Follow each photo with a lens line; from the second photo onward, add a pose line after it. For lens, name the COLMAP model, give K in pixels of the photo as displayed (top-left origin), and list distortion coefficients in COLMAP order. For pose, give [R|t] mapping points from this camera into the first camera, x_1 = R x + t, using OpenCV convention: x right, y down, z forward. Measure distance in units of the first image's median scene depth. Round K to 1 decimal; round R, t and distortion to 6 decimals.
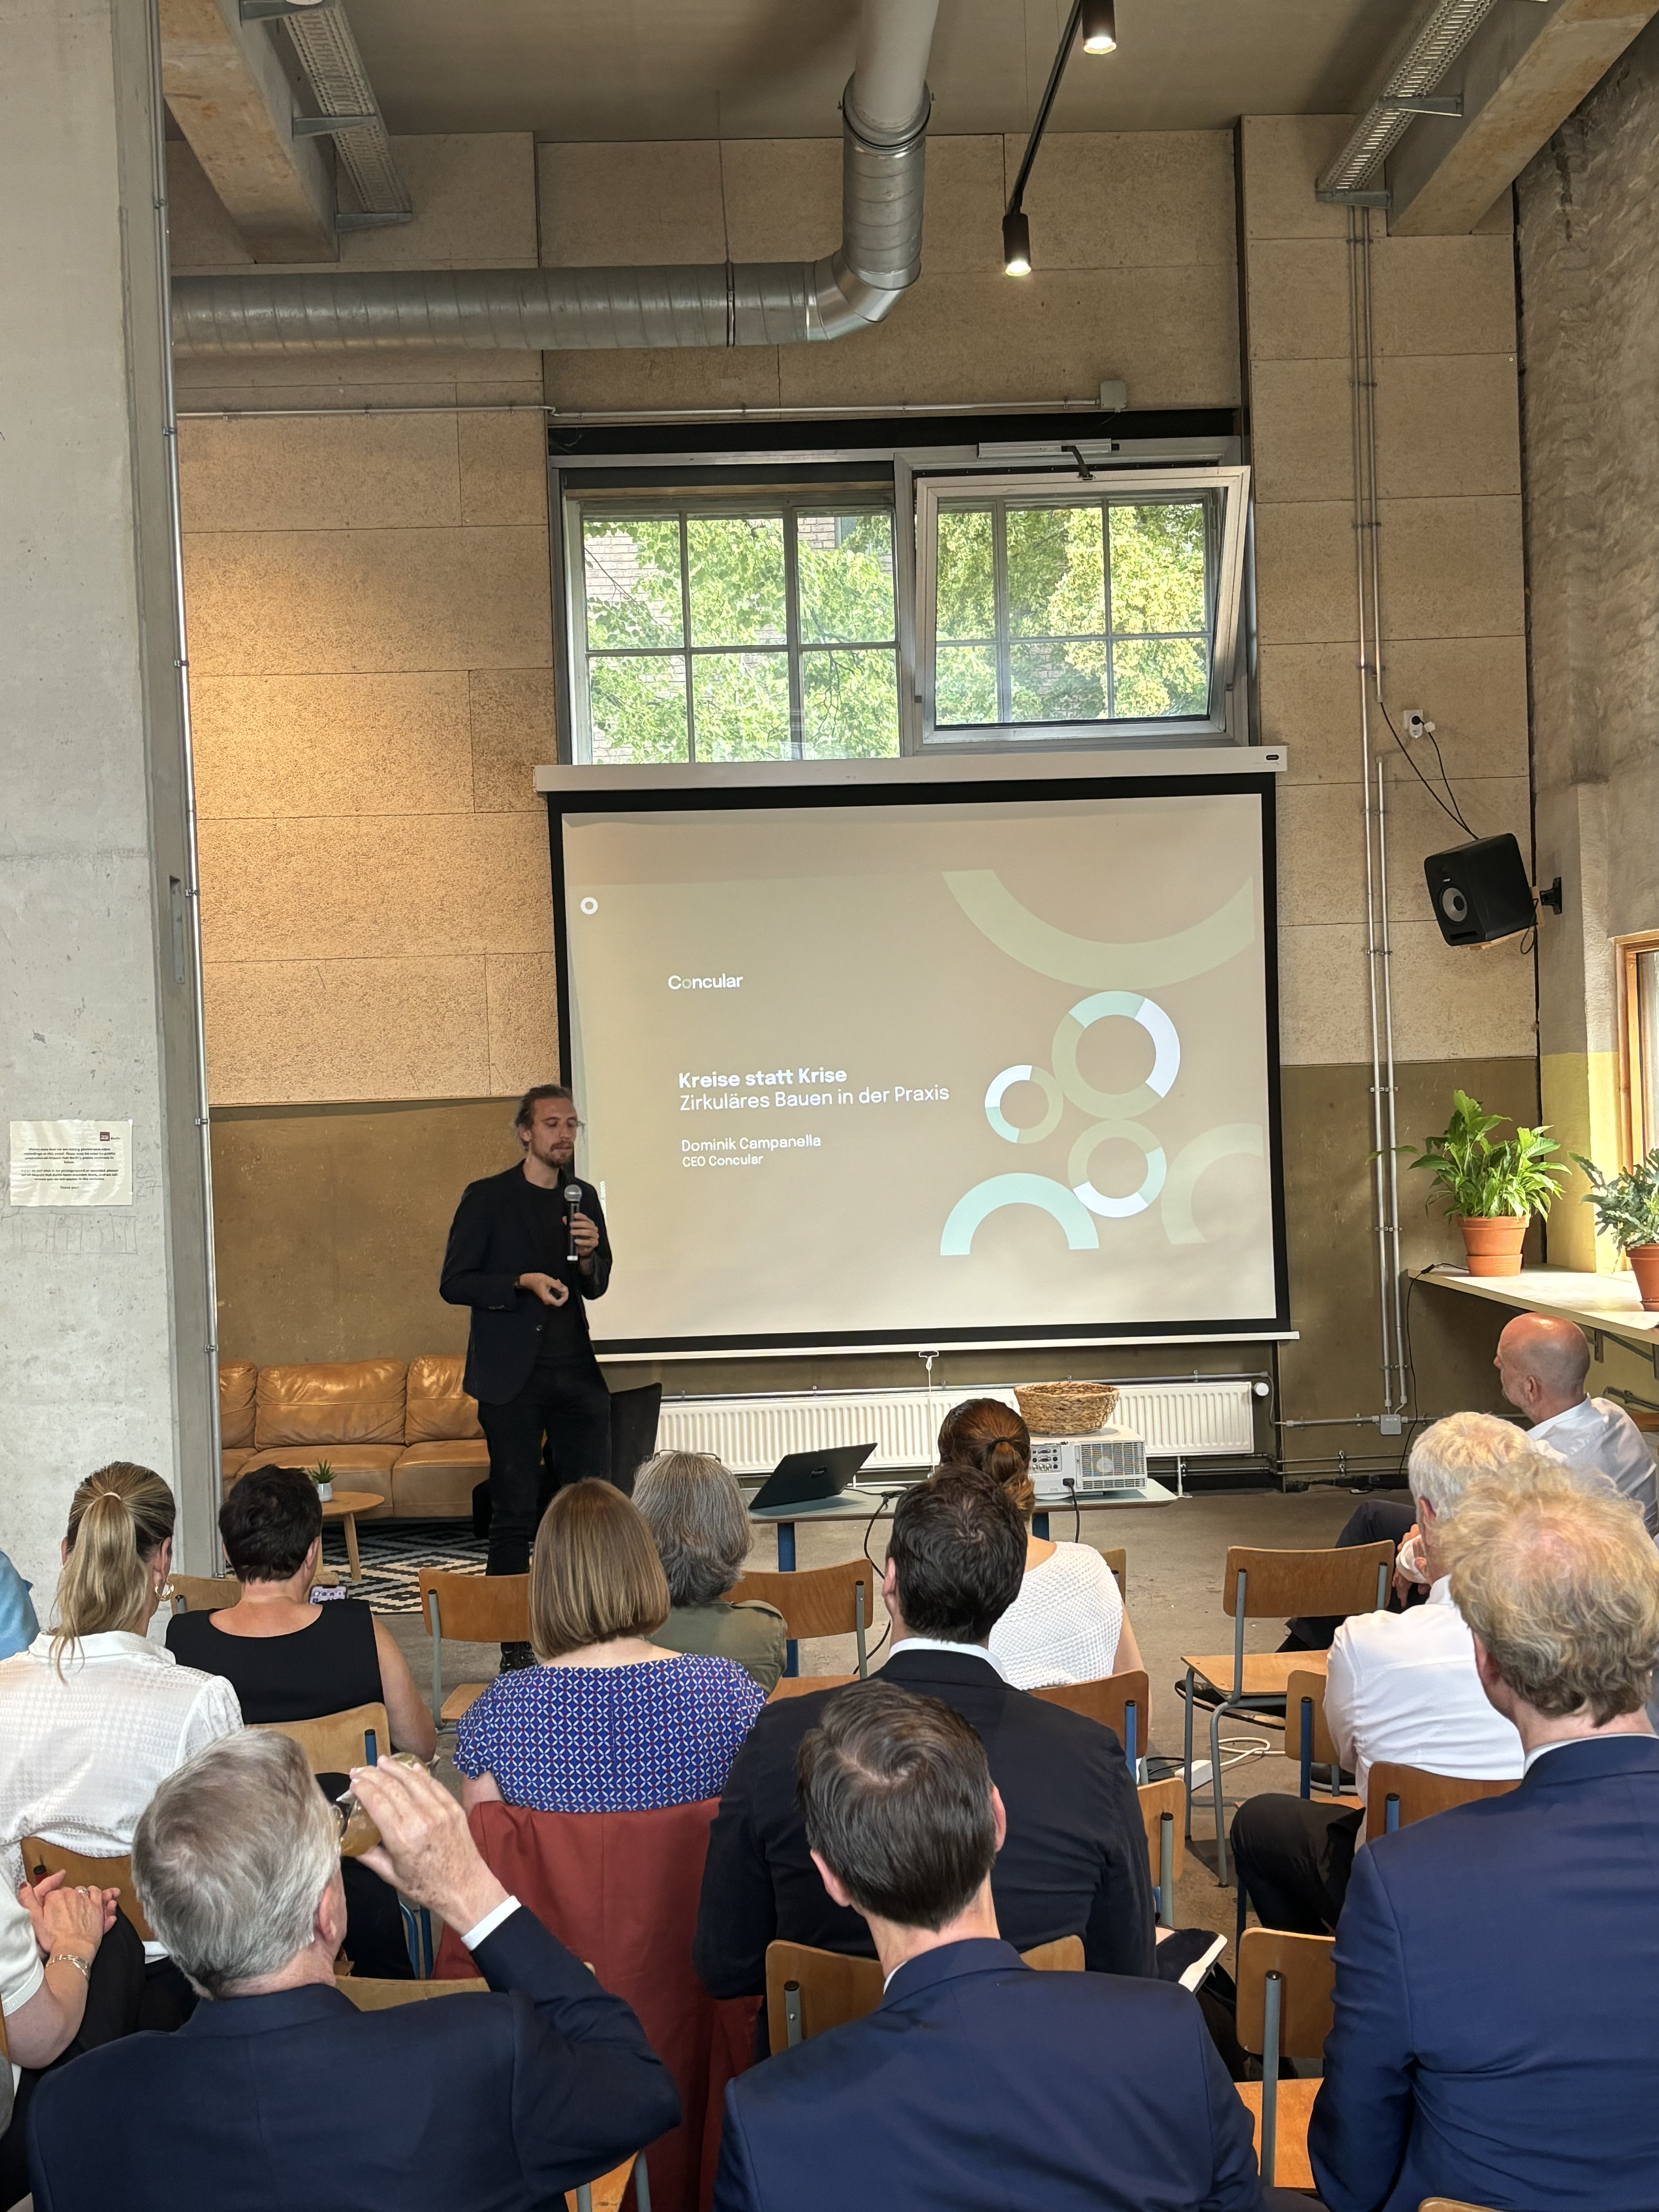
lens RADIAL K [[2798.6, 0, 839.1], [0, 2798.6, 1164.1], [0, 0, 1]] dist [0.152791, -0.533635]
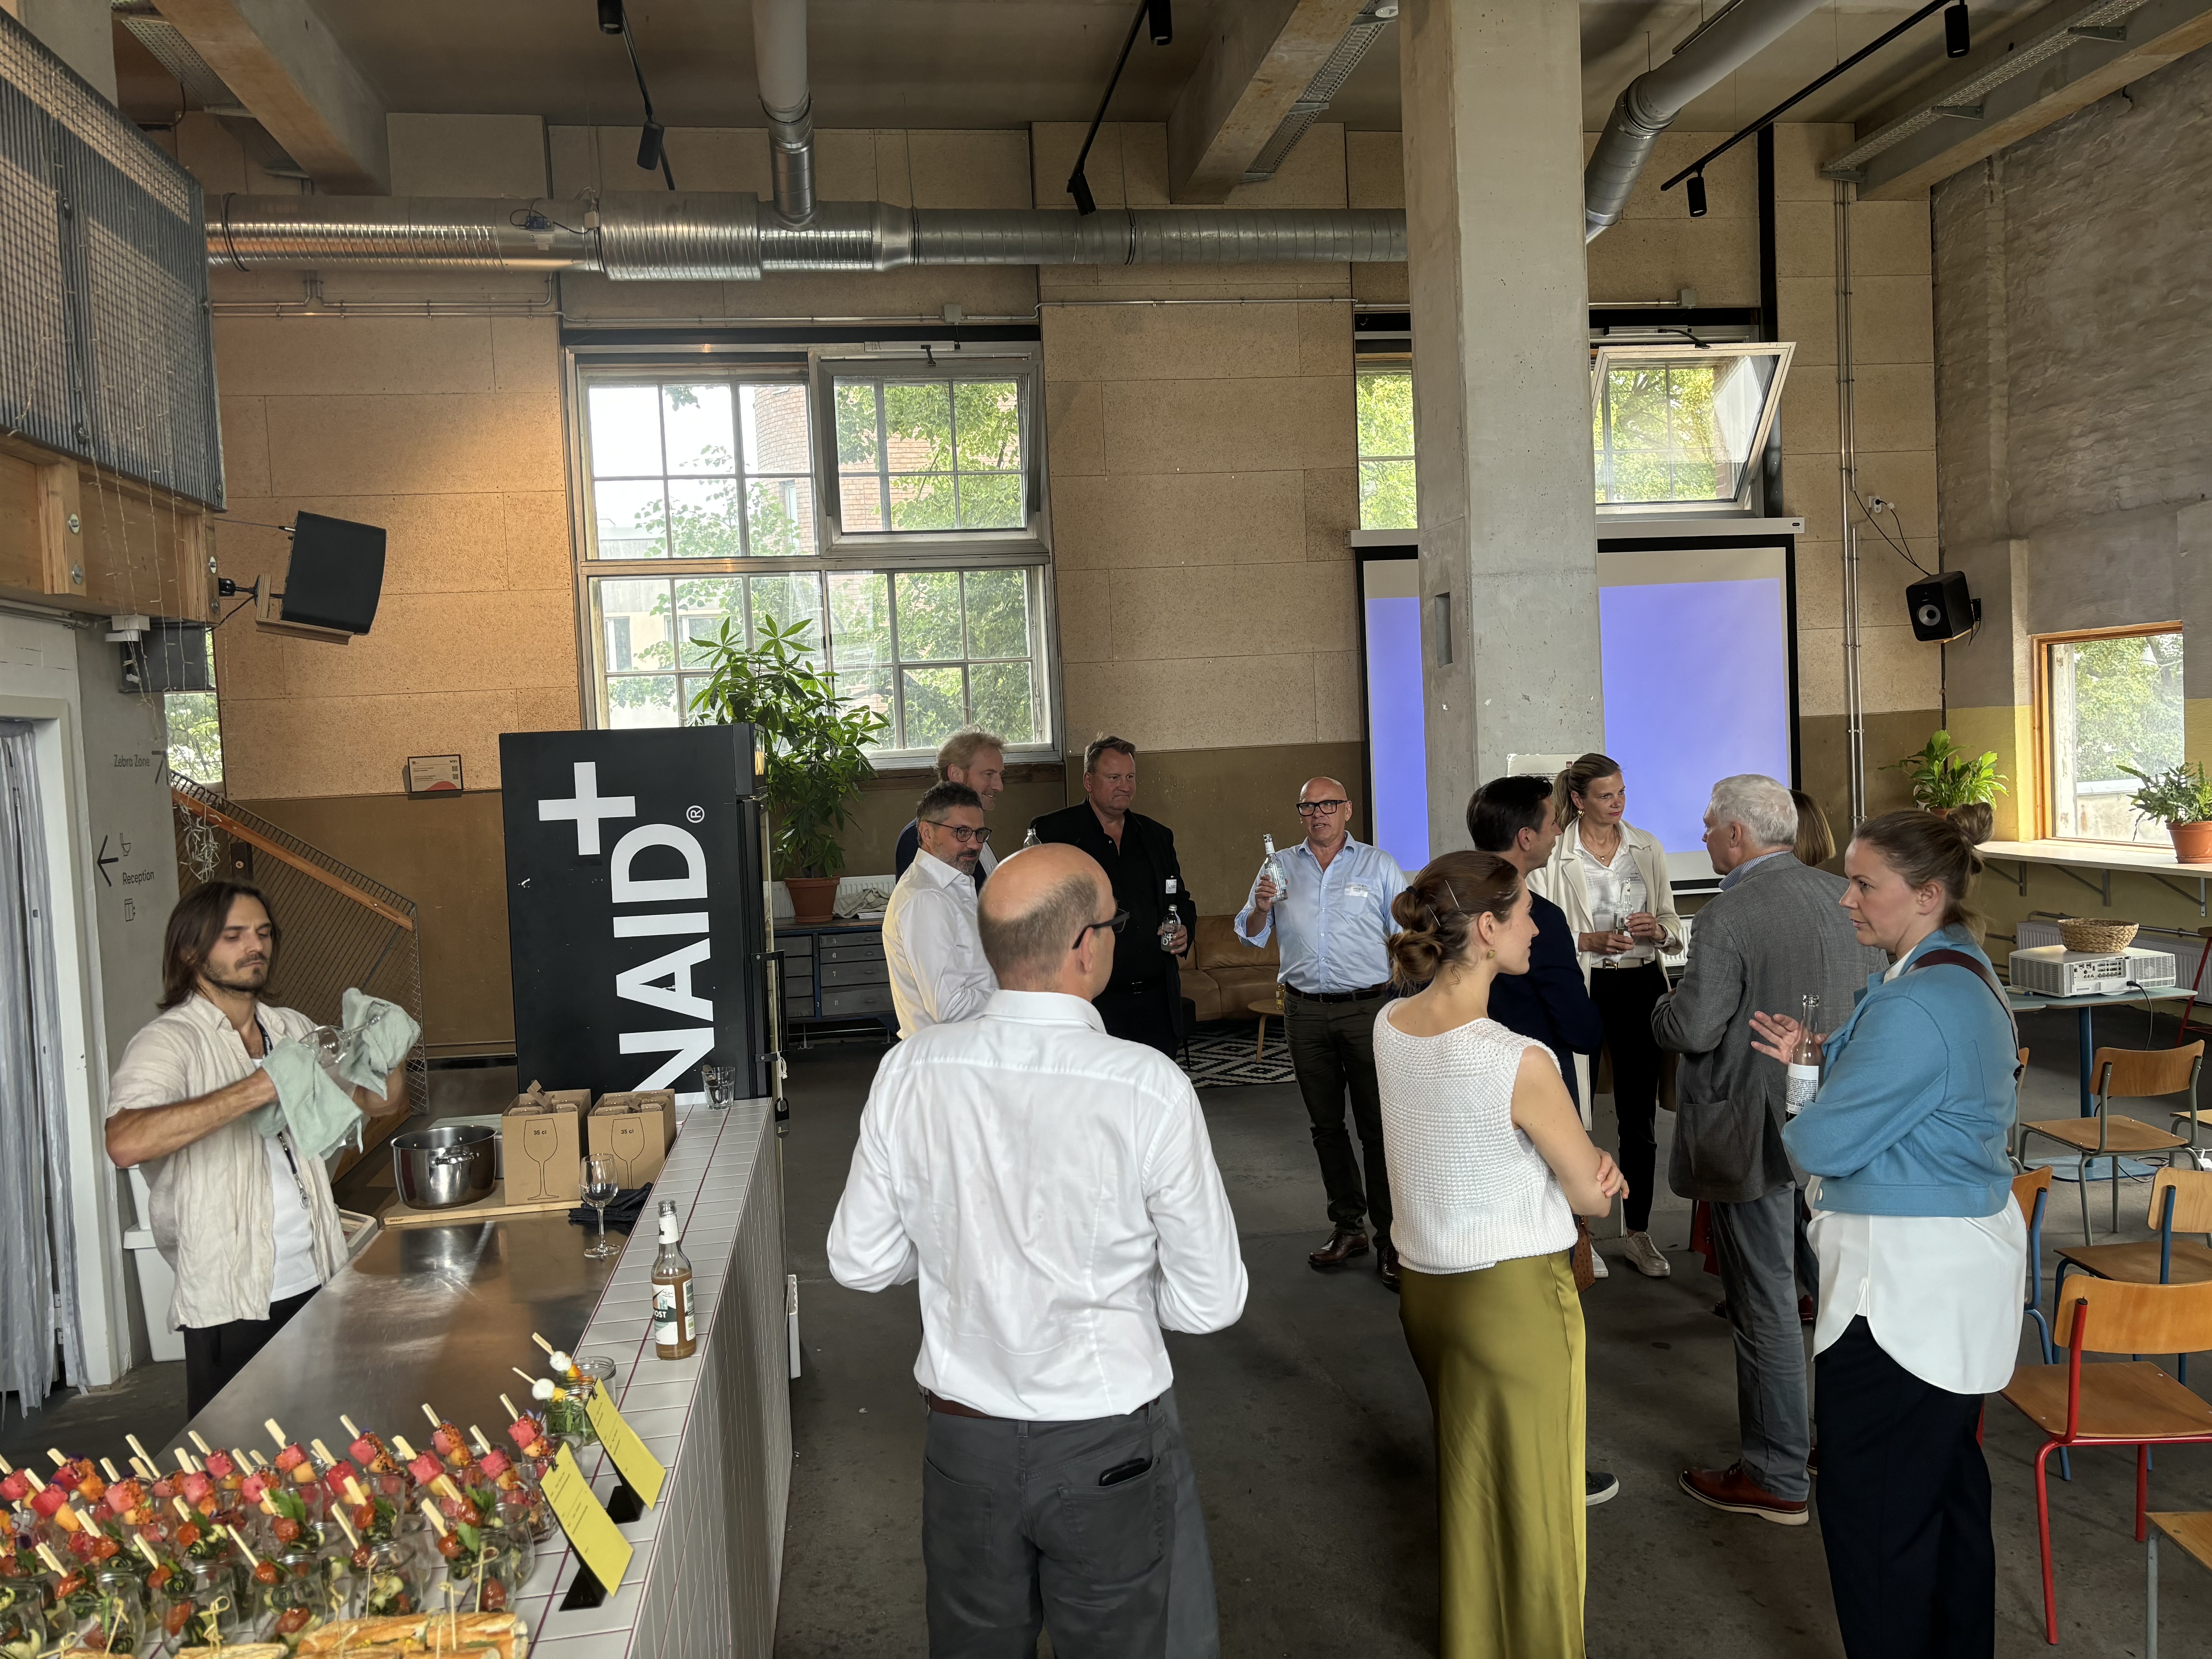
lens RADIAL K [[1660.1, 0, 1106.0], [0, 1660.1, 829.5], [0, 0, 1]] dist [0.064409, -0.085307]
pose [[0.993542, -0.019618, 0.111756, -0.347264], [0.017057, 0.999571, 0.023830, -0.000338], [-0.112176, -0.021770, 0.993450, 0.091967]]
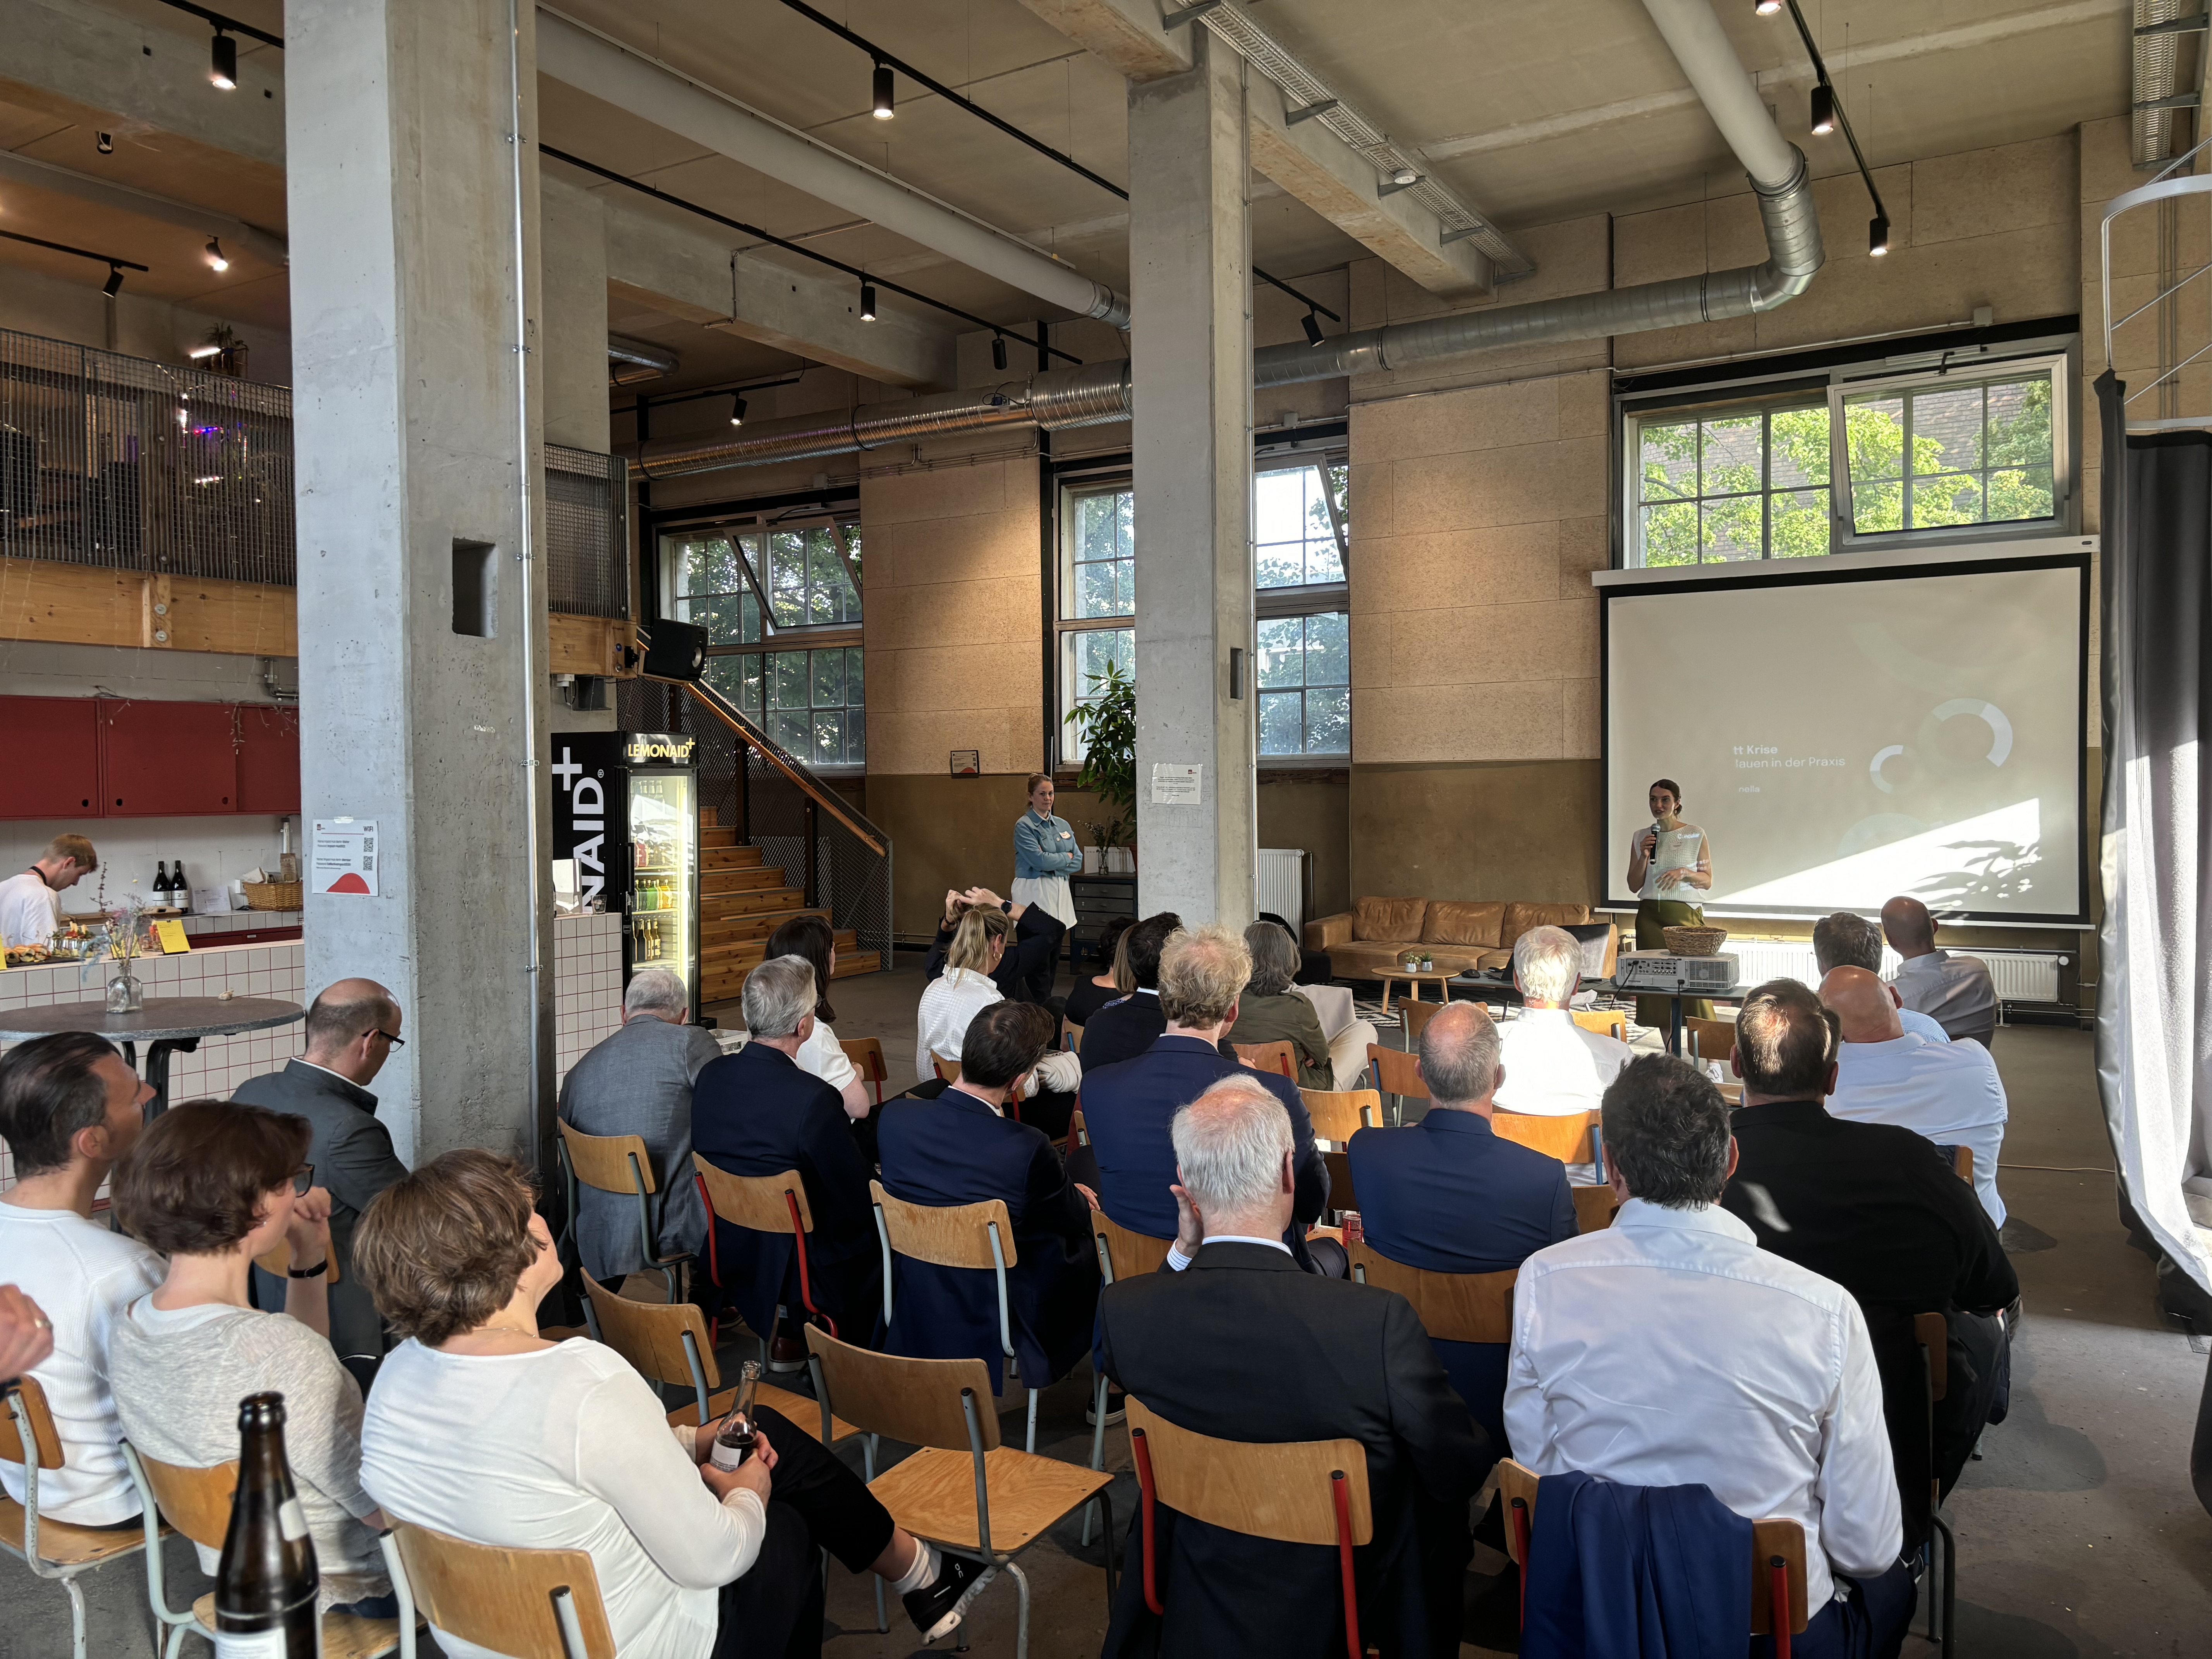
lens RADIAL K [[1660.1, 0, 1106.0], [0, 1660.1, 829.5], [0, 0, 1]] dist [0.064409, -0.085307]
pose [[0.829711, 0.041805, -0.556625, 0.227518], [-0.031853, 0.999113, 0.027557, 0.000643], [0.557283, -0.005135, 0.830306, -0.041997]]
